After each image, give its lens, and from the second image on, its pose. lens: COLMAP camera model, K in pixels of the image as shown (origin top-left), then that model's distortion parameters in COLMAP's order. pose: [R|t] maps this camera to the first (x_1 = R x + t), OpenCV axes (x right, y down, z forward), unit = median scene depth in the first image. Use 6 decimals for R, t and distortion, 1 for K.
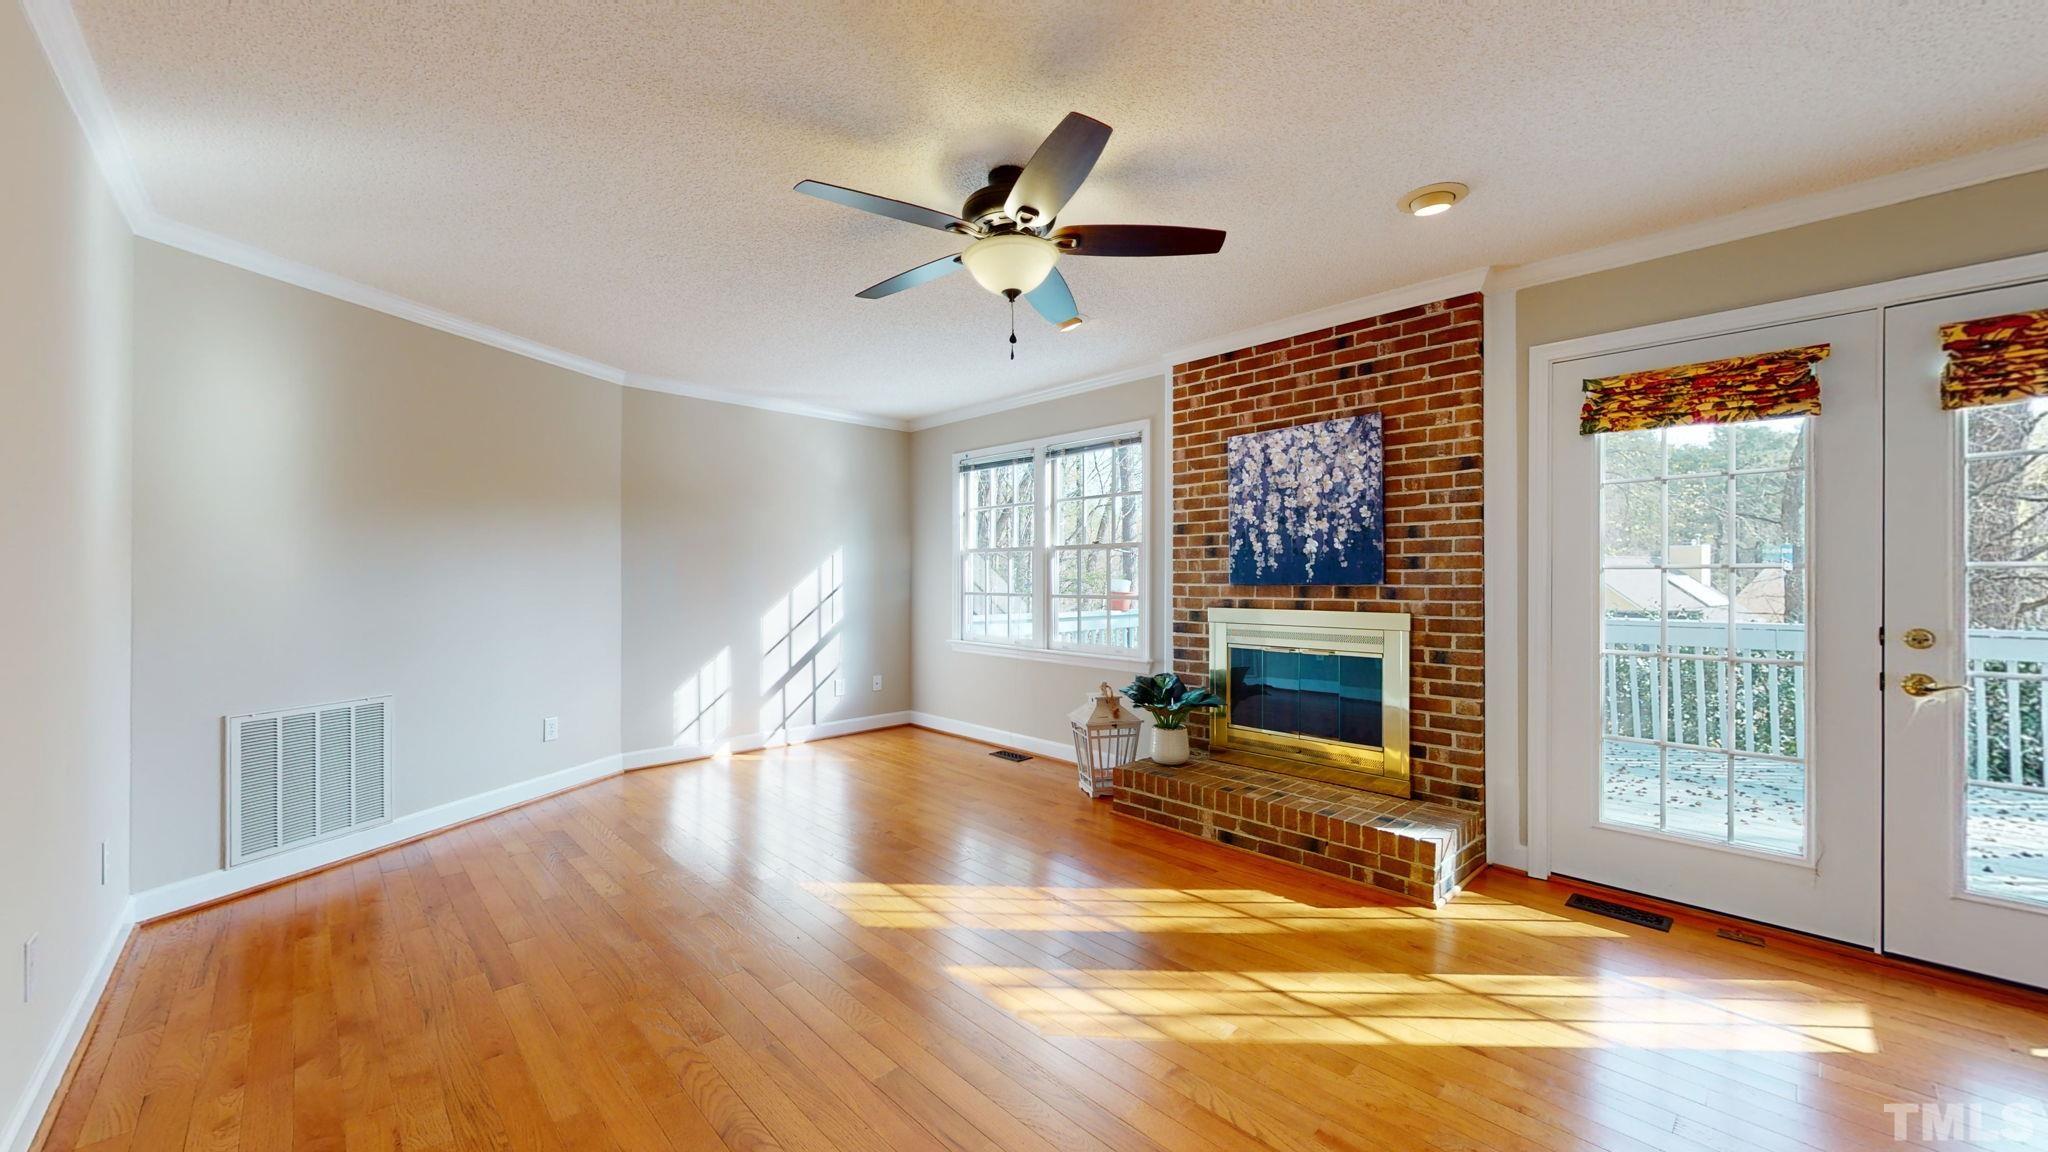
lens RADIAL K [[751.3, 0, 1030.7], [0, 751.3, 577.7], [0, 0, 1]] dist [-0.000384, 0.000325]
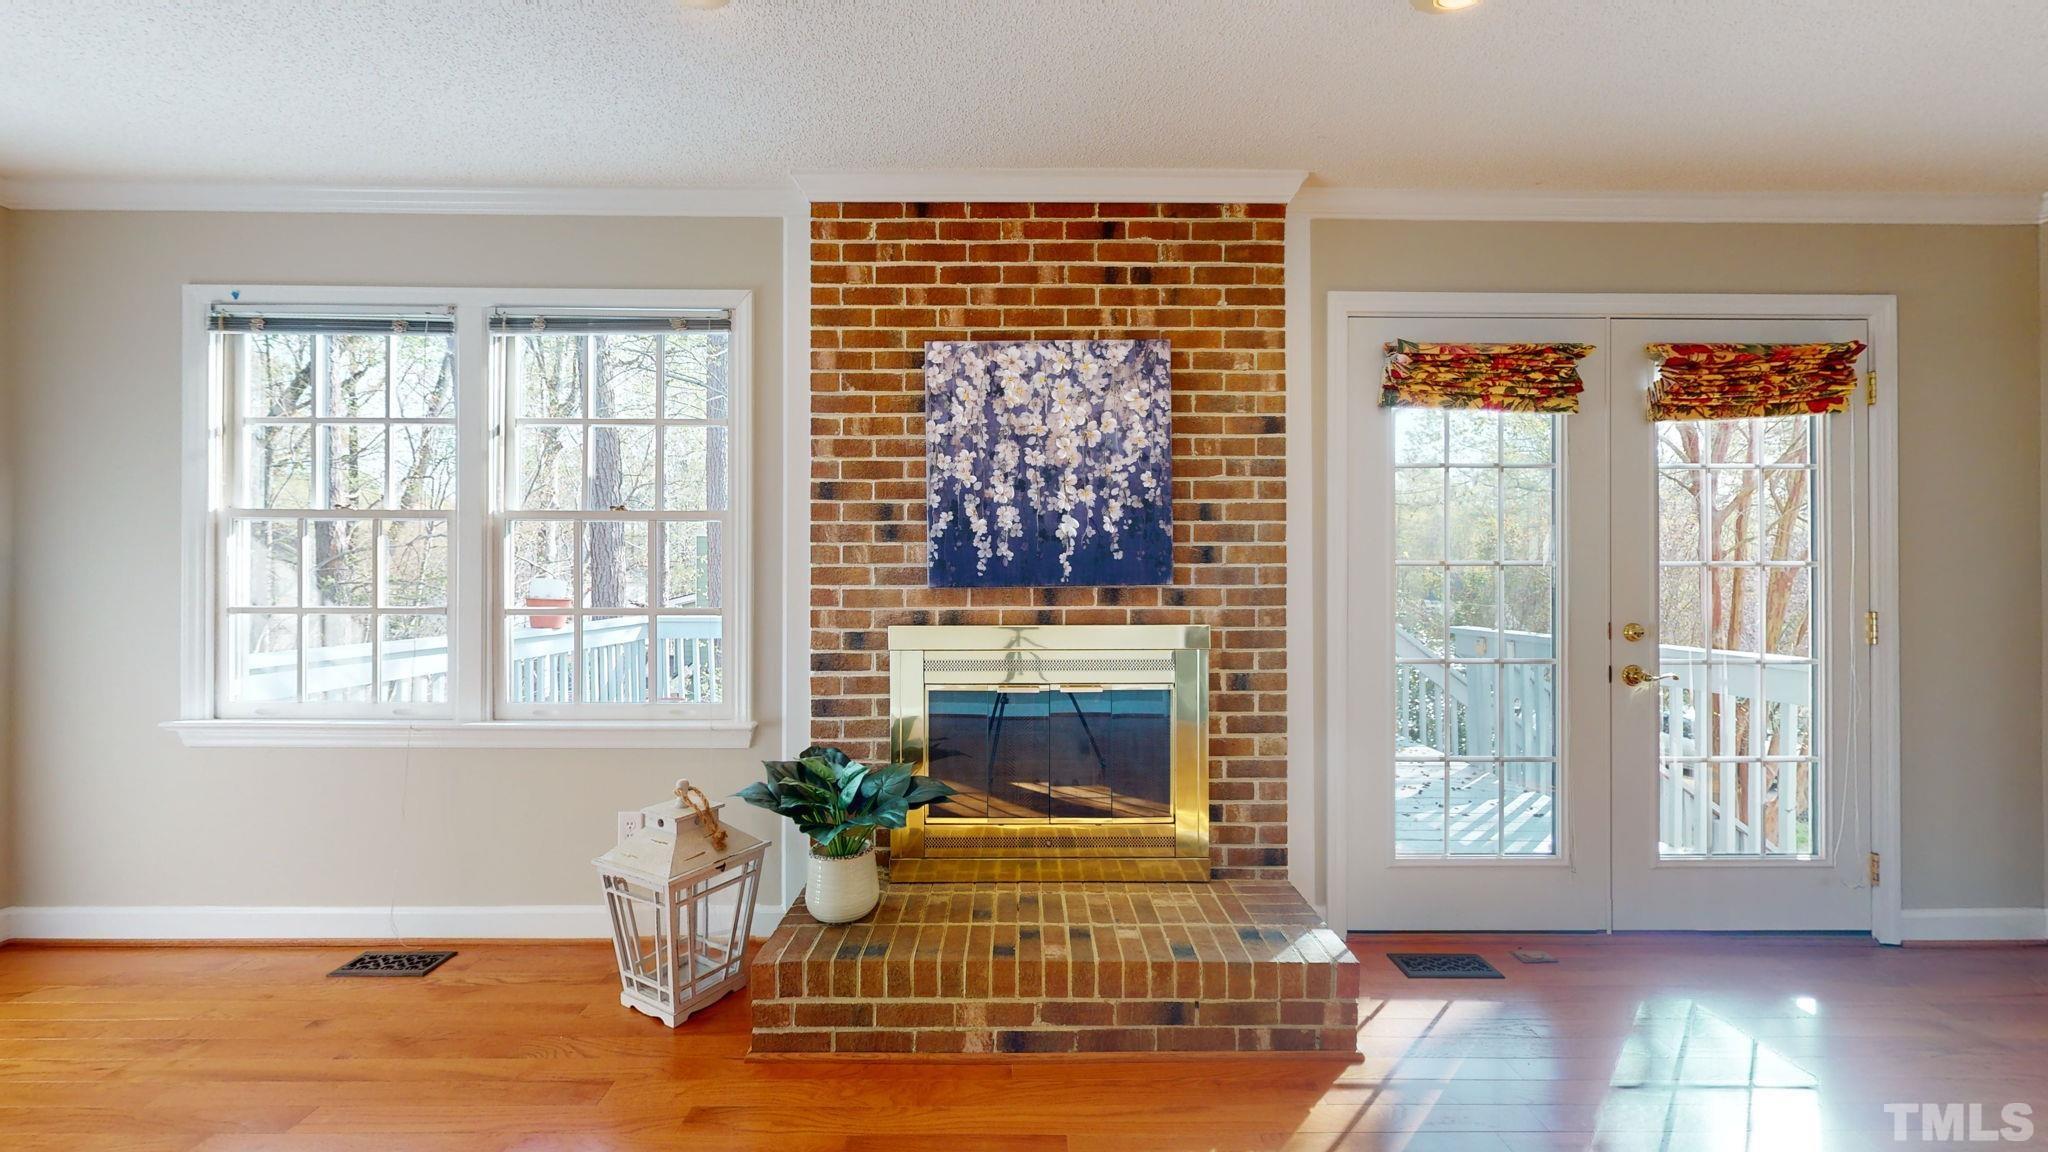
lens RADIAL K [[751.3, 0, 1017.9], [0, 751.3, 578.0], [0, 0, 1]] dist [-0.000384, 0.000325]
pose [[0.694423, 0.000193, 0.719567, -0.131239], [-0.000561, 1.000000, 0.000274, 0.002343], [-0.719566, -0.000594, 0.694423, 0.583912]]
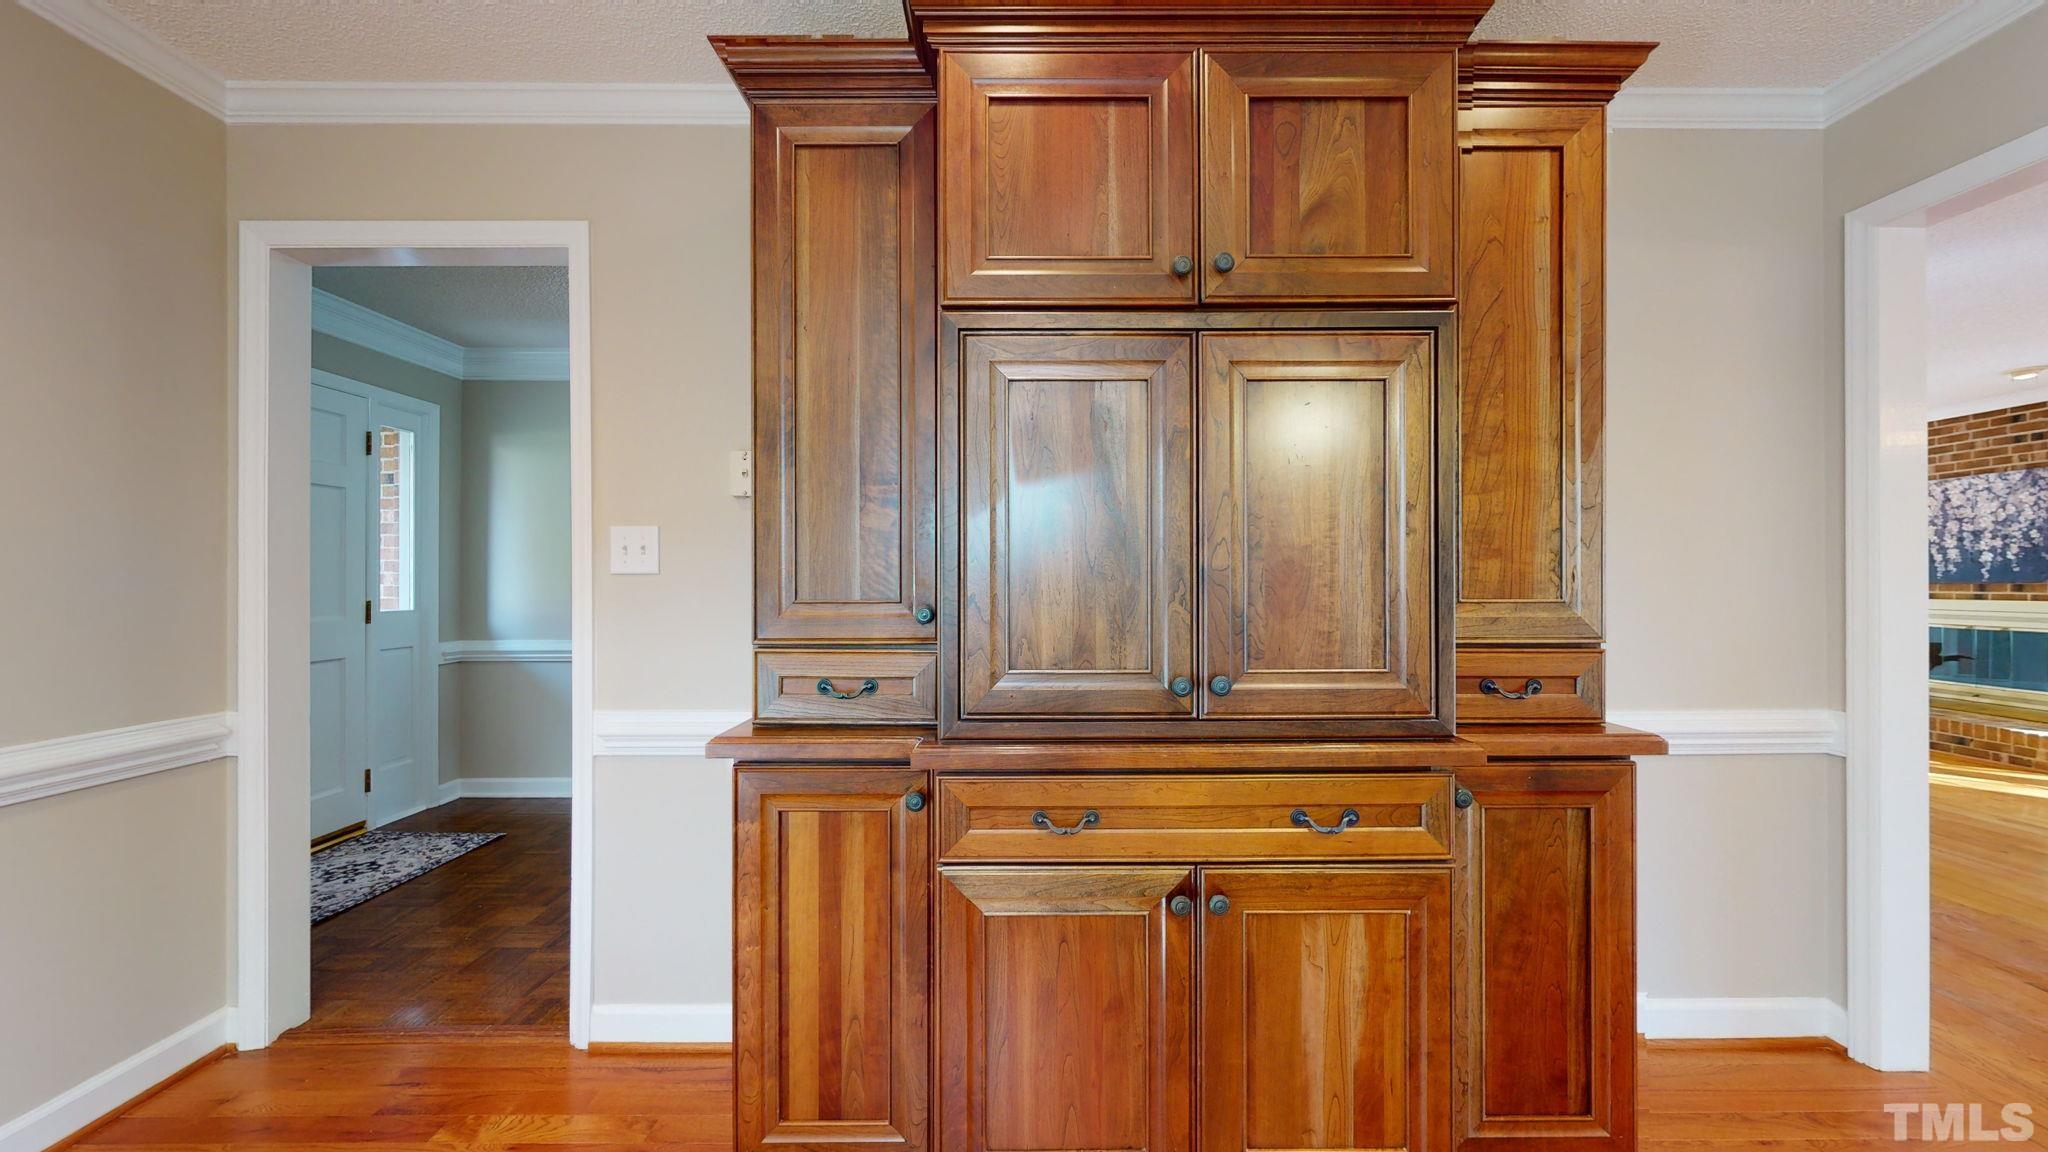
lens RADIAL K [[751.3, 0, 1024.0], [0, 751.3, 579.3], [0, 0, 1]] dist [-0.000384, 0.000325]
pose [[0.714527, -0.004304, -0.699594, 0.054062], [0.007786, 0.999968, 0.001799, -0.015538], [0.699564, -0.006732, 0.714538, -1.408229]]
